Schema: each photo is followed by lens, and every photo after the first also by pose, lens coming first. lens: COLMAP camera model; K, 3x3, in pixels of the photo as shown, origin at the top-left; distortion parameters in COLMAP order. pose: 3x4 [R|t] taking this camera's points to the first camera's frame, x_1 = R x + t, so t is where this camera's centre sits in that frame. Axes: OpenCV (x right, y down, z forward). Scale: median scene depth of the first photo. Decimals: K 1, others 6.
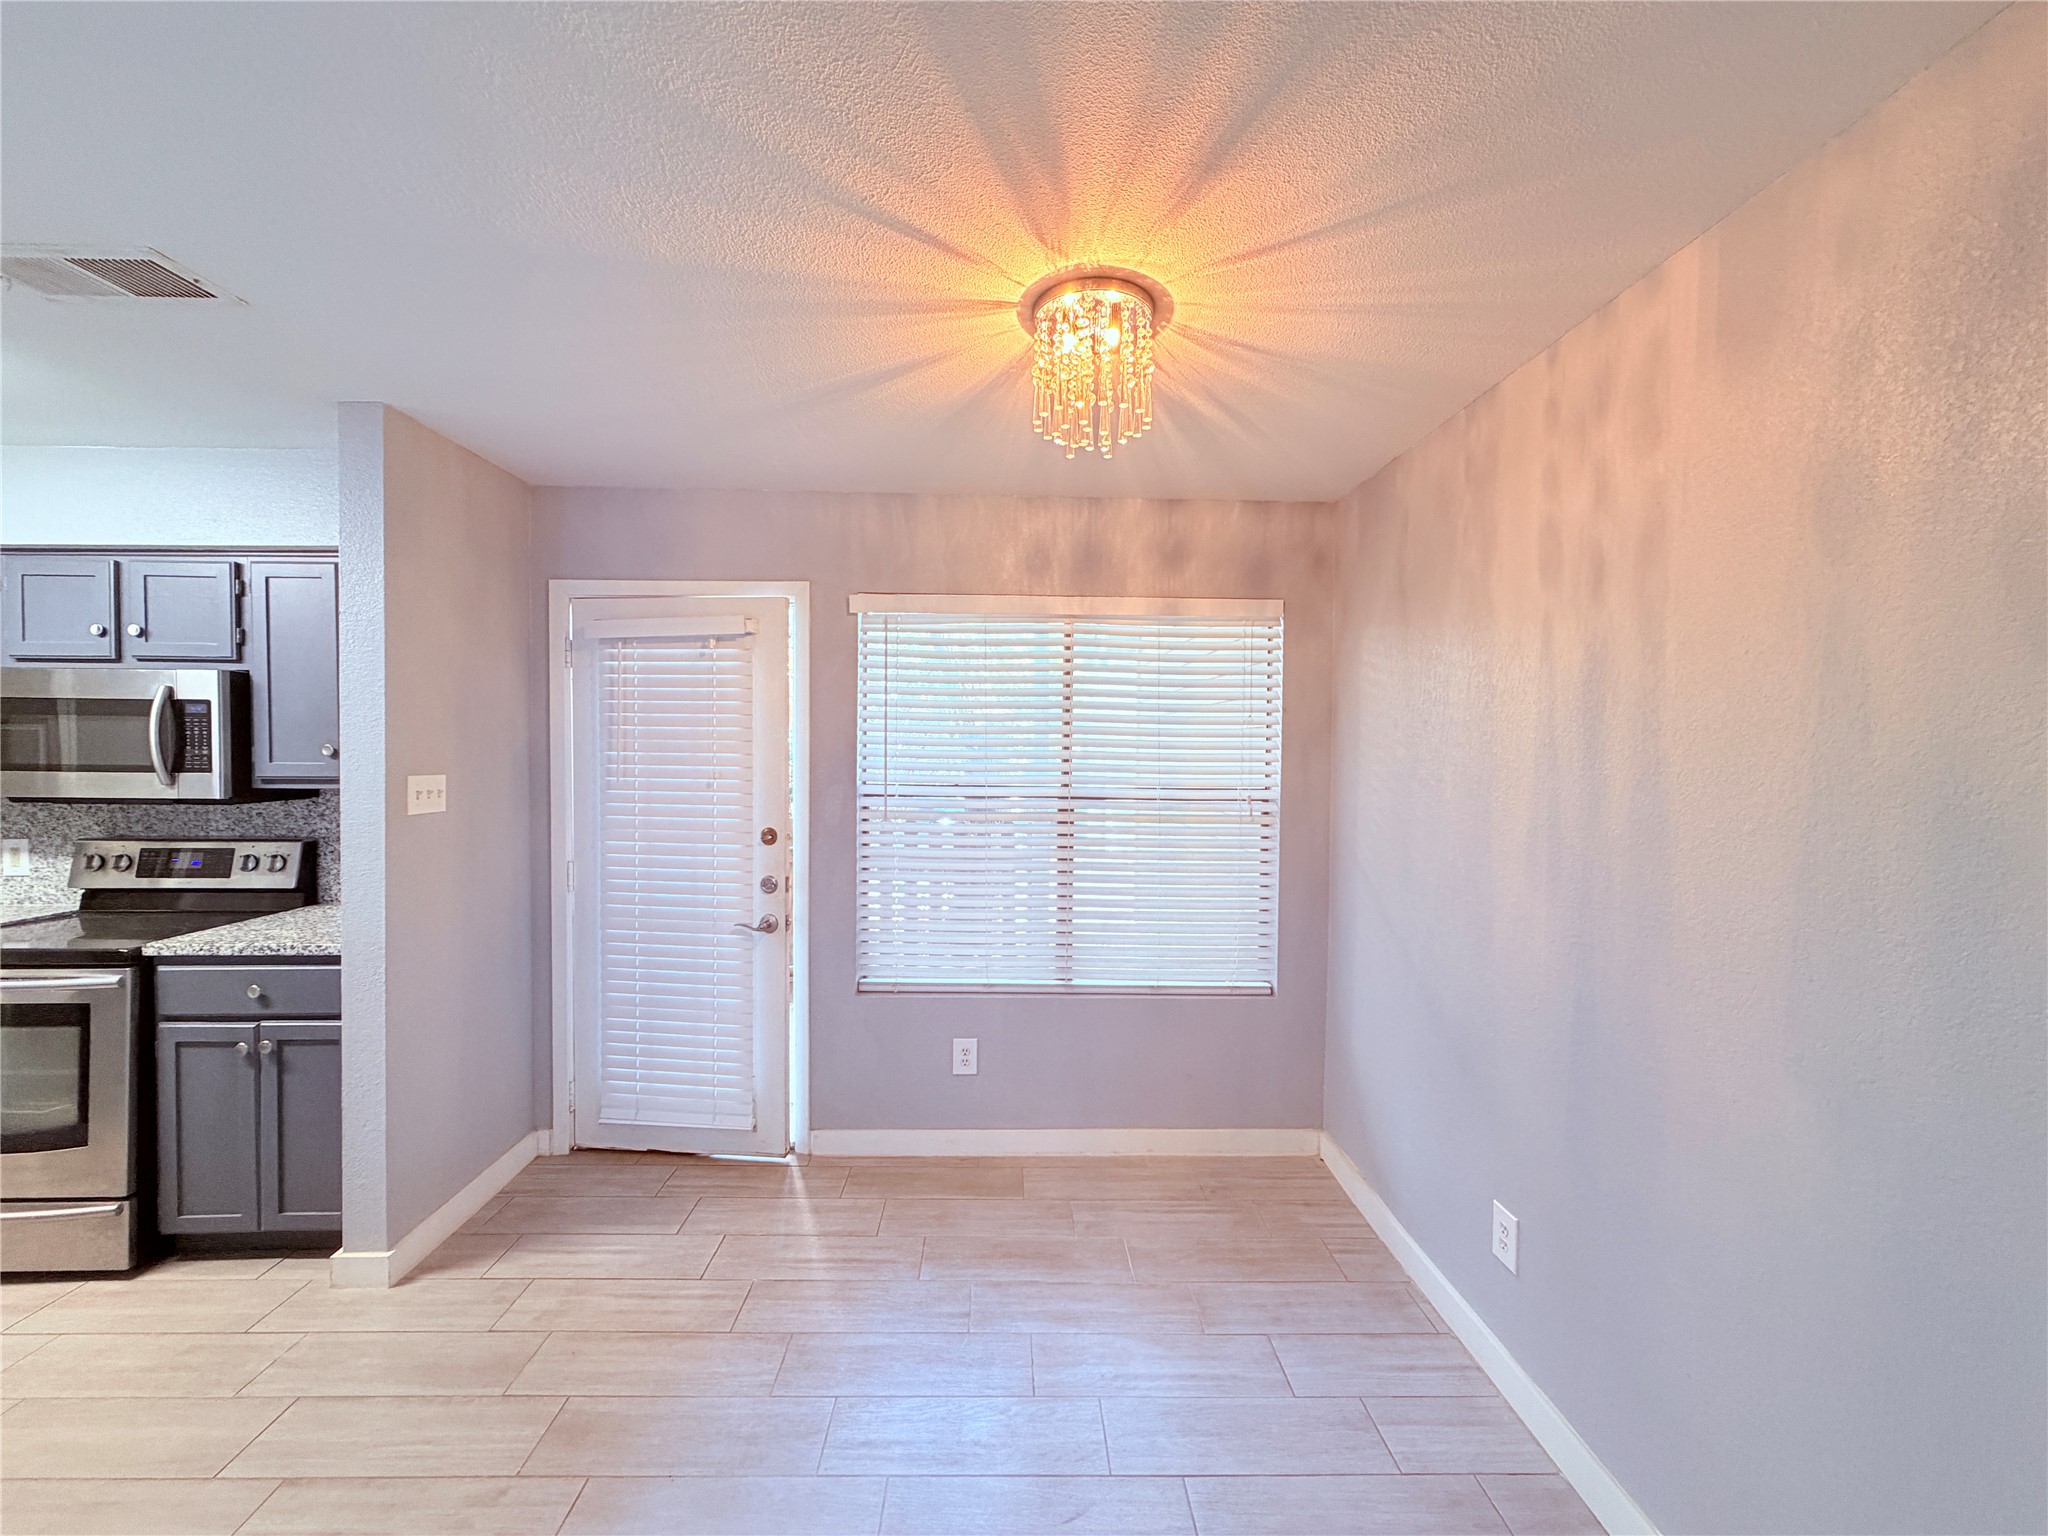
lens RADIAL K [[815.1, 0, 1019.8], [0, 815.1, 767.8], [0, 0, 1]] dist [-0.000524, 0.000193]
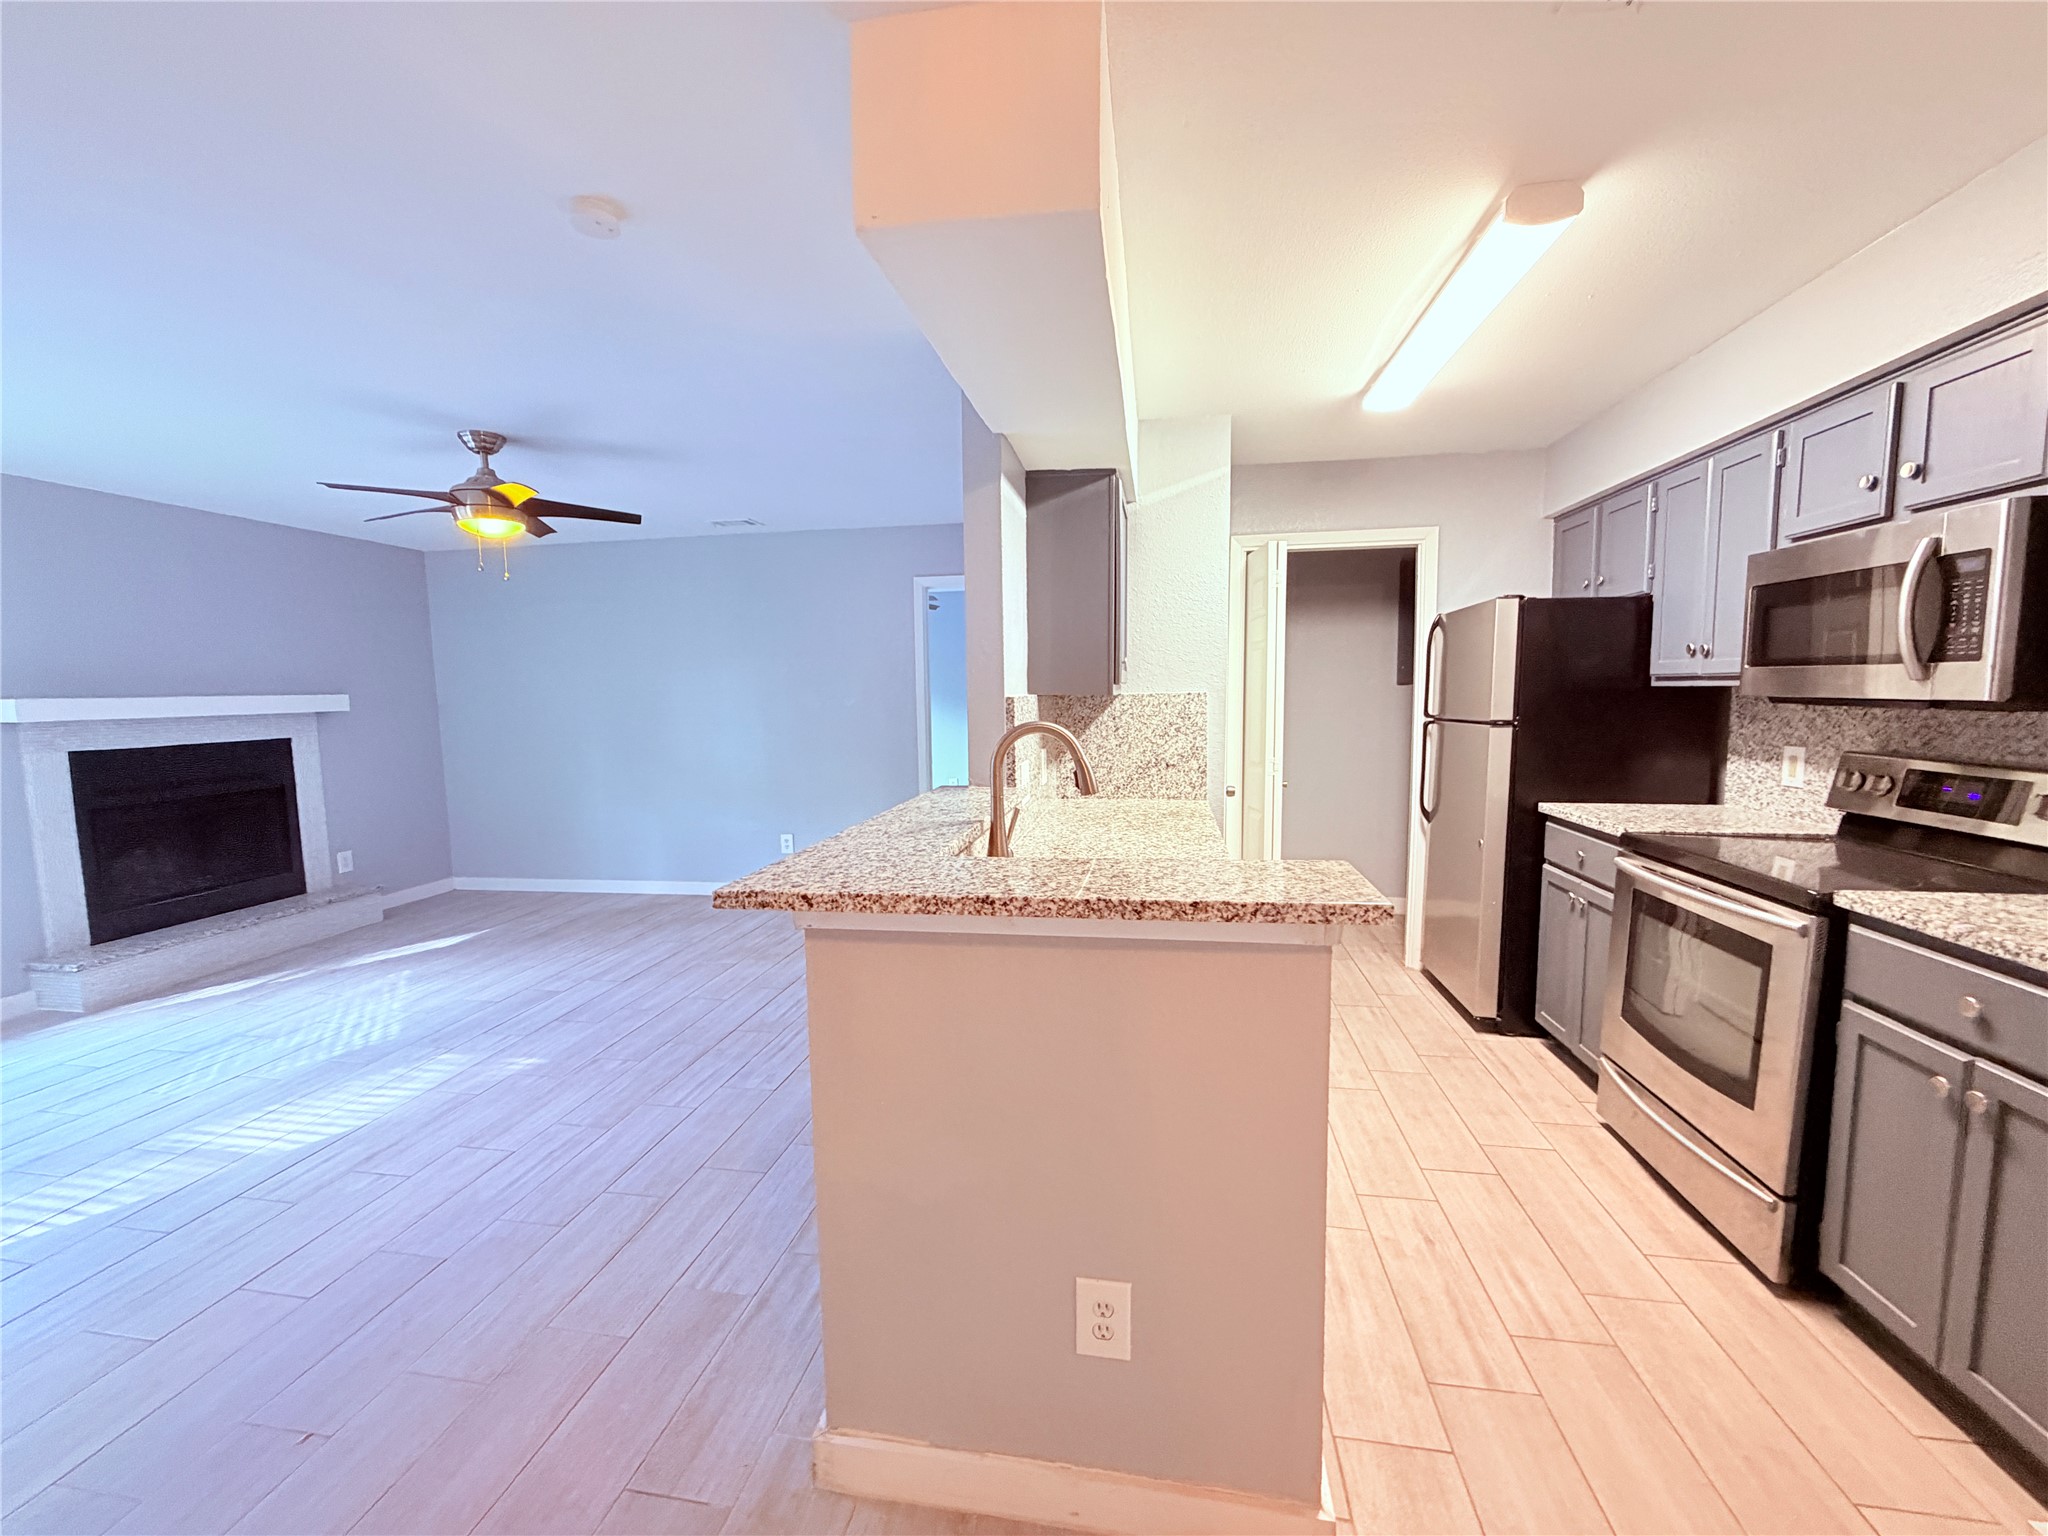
lens RADIAL K [[815.1, 0, 1019.8], [0, 815.1, 767.8], [0, 0, 1]] dist [-0.000524, 0.000193]
pose [[-0.197374, 0.090388, -0.976152, -0.186955], [-0.009026, 0.995531, 0.094008, 0.037125], [0.980287, 0.027366, -0.195676, 0.367876]]
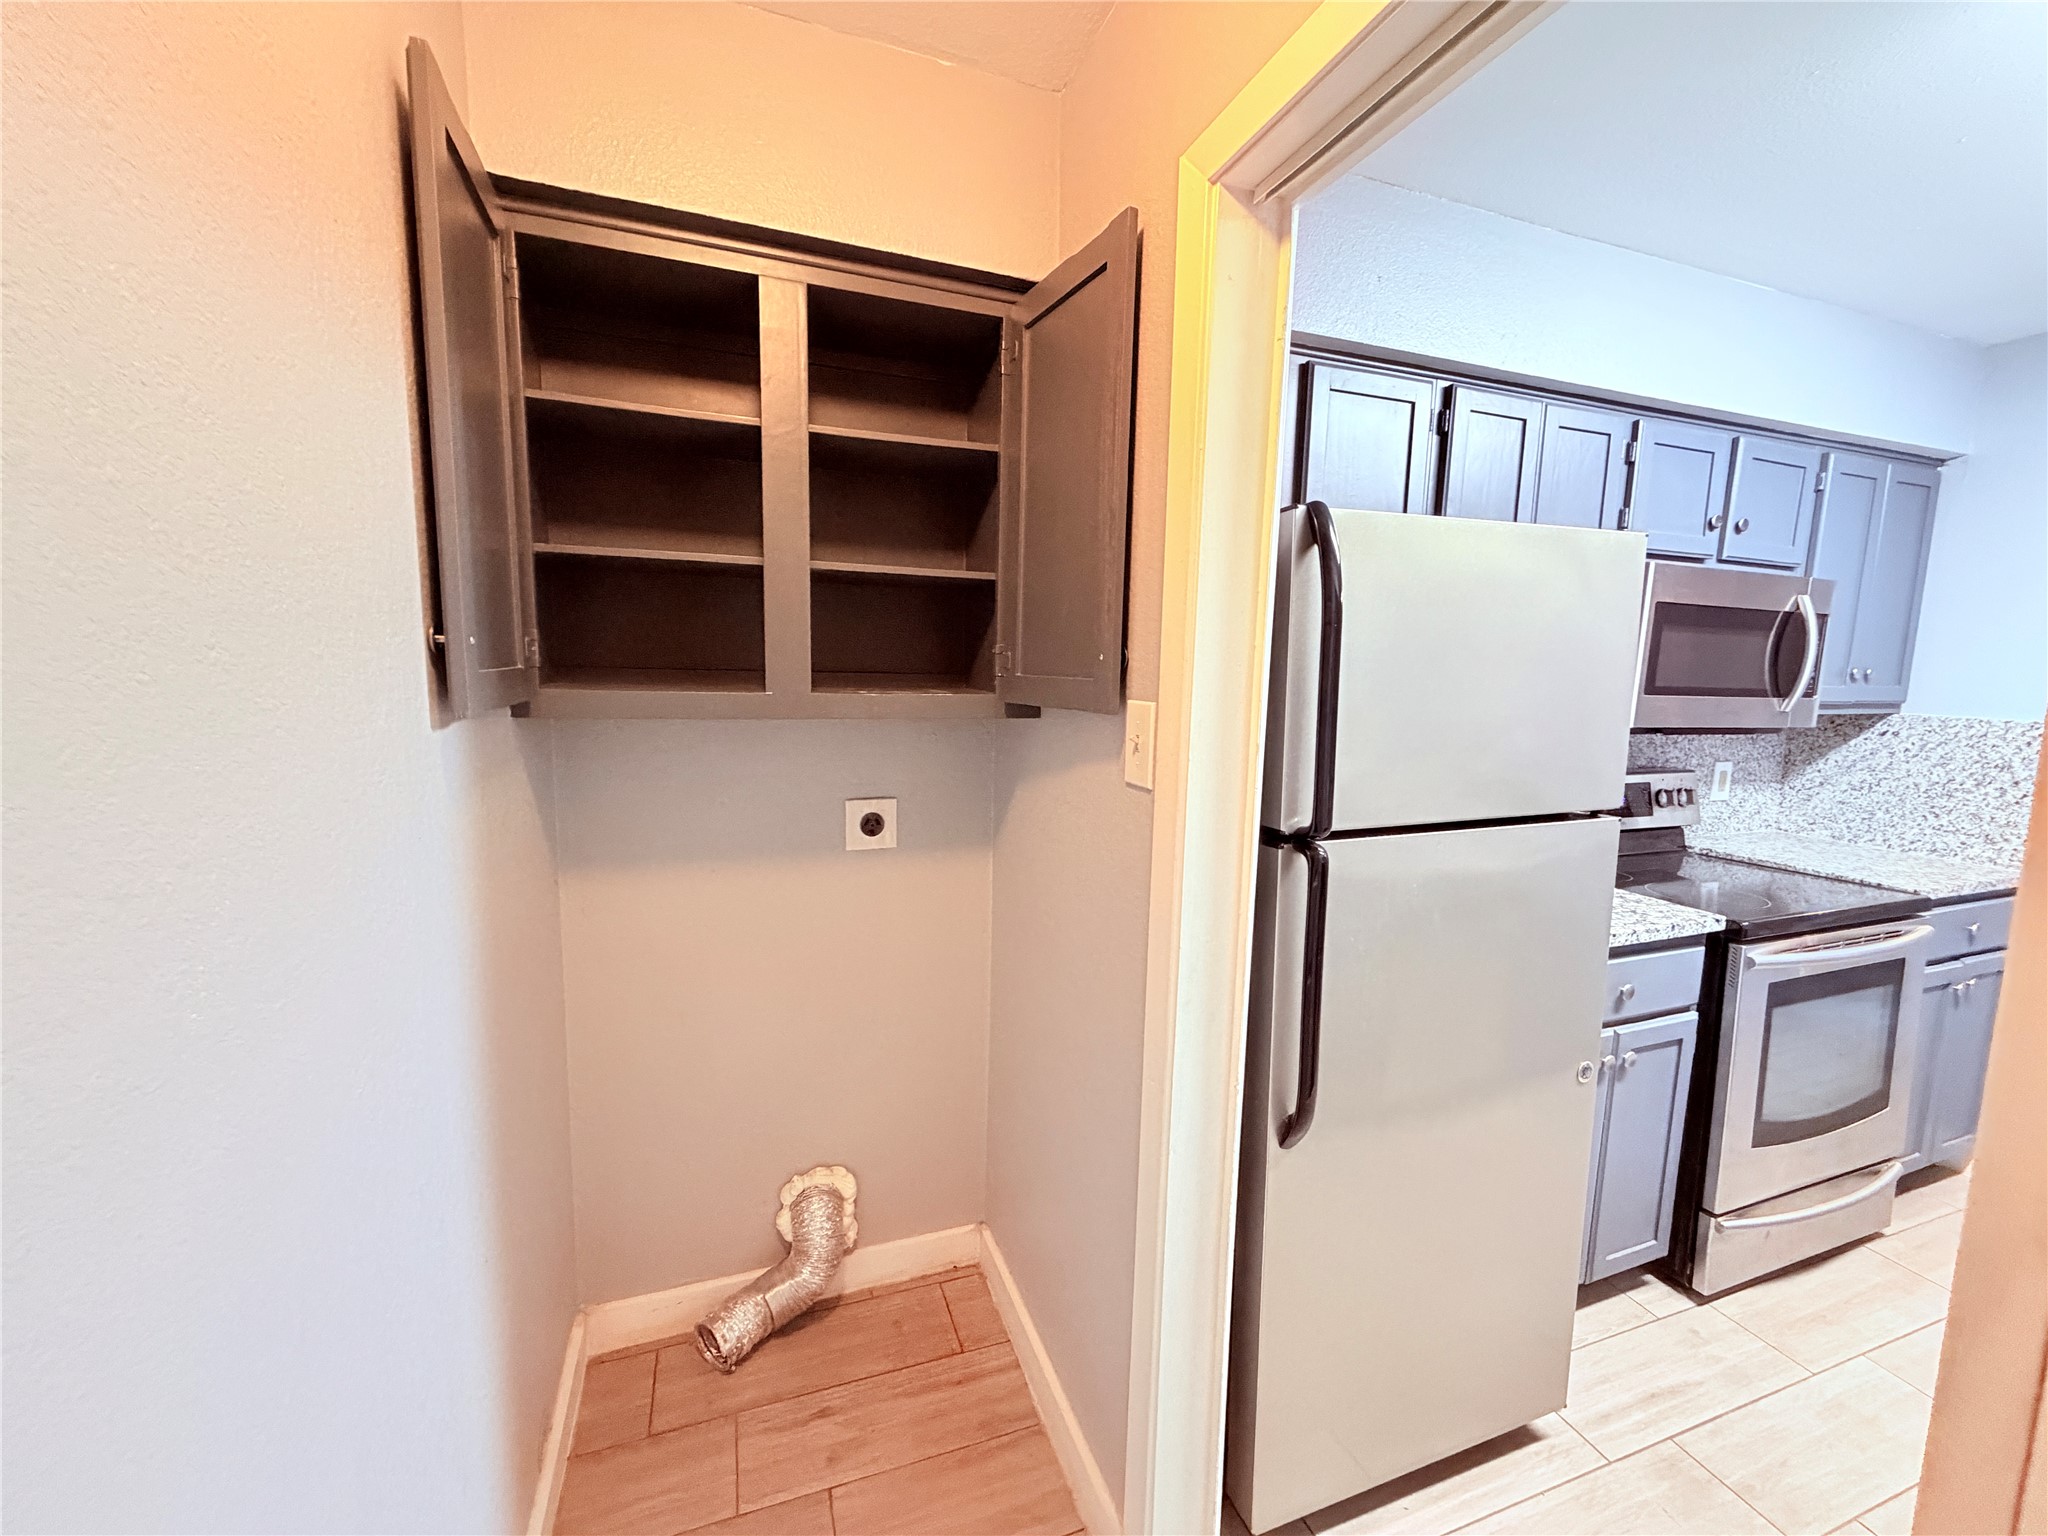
lens RADIAL K [[815.1, 0, 1019.8], [0, 815.1, 767.8], [0, 0, 1]] dist [-0.000524, 0.000193]
pose [[0.948924, -0.027592, 0.314296, -2.082273], [-0.007239, 0.994002, 0.109121, -0.008233], [-0.315422, -0.105823, 0.943033, 0.426476]]
